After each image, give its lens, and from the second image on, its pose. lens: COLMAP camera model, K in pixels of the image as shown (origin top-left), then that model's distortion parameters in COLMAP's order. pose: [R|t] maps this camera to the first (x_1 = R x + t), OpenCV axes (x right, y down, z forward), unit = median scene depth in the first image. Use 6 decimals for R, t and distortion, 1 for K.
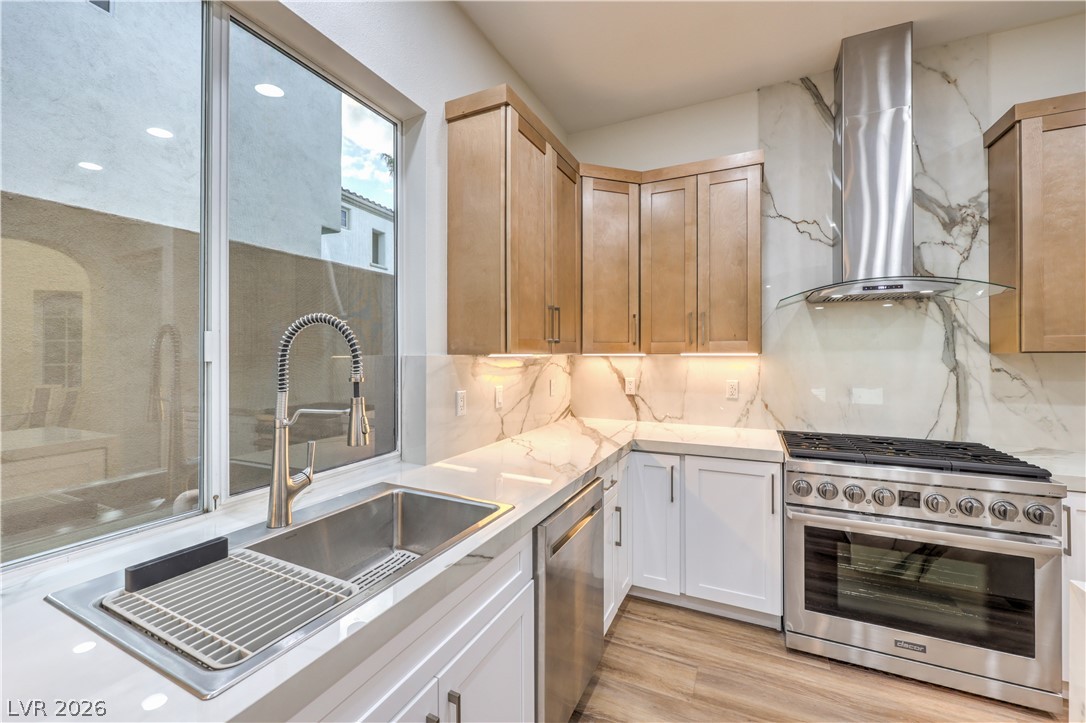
lens RADIAL K [[435.2, 0, 541.7], [0, 435.2, 352.4], [0, 0, 1]] dist [-0.000062, 0.000144]
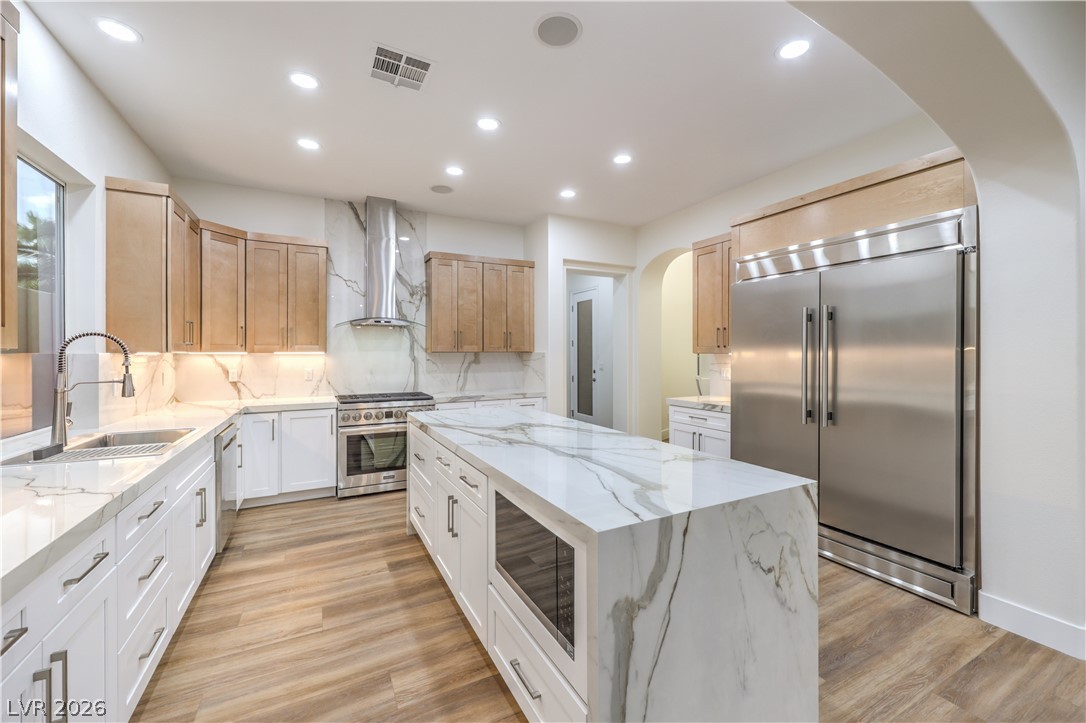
lens RADIAL K [[435.2, 0, 543.7], [0, 435.2, 353.7], [0, 0, 1]] dist [-0.000062, 0.000144]
pose [[0.598782, 0.000330, 0.800912, -0.420287], [-0.004348, 0.999987, 0.002839, -0.002166], [-0.800900, -0.005182, 0.598775, -0.842464]]
